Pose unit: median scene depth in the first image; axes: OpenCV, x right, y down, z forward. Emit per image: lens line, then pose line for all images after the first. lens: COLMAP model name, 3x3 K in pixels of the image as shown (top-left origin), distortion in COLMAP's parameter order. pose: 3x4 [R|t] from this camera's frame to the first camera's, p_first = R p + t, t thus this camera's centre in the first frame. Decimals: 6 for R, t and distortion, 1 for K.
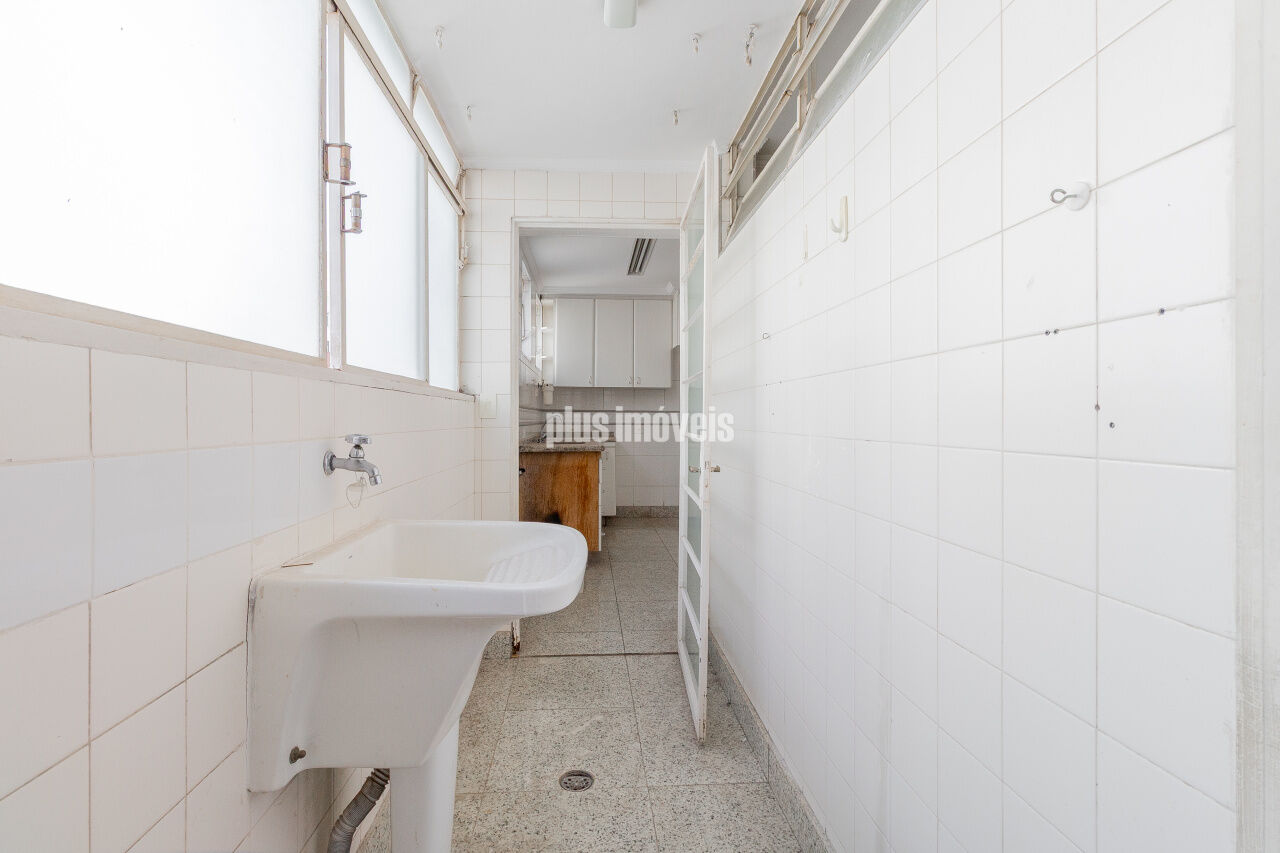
lens RADIAL K [[586.6, 0, 639.1], [0, 586.6, 422.1], [0, 0, 1]] dist [-0.001849, 0.001851]
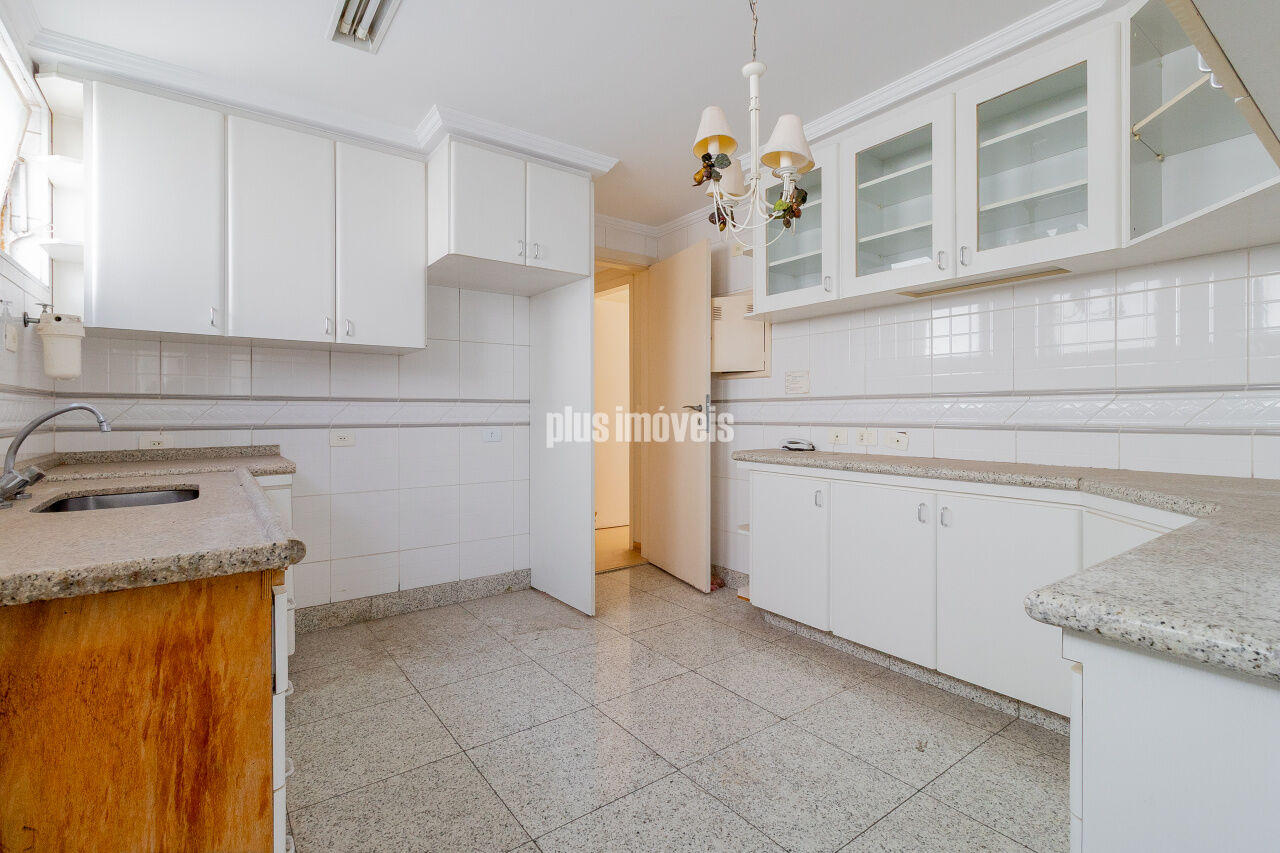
lens RADIAL K [[586.6, 0, 638.5], [0, 586.6, 414.6], [0, 0, 1]] dist [-0.001849, 0.001851]
pose [[0.851903, -0.008297, 0.523634, -0.048791], [0.006698, 0.999965, 0.004948, -0.007077], [-0.523657, -0.000708, 0.851929, 0.535515]]
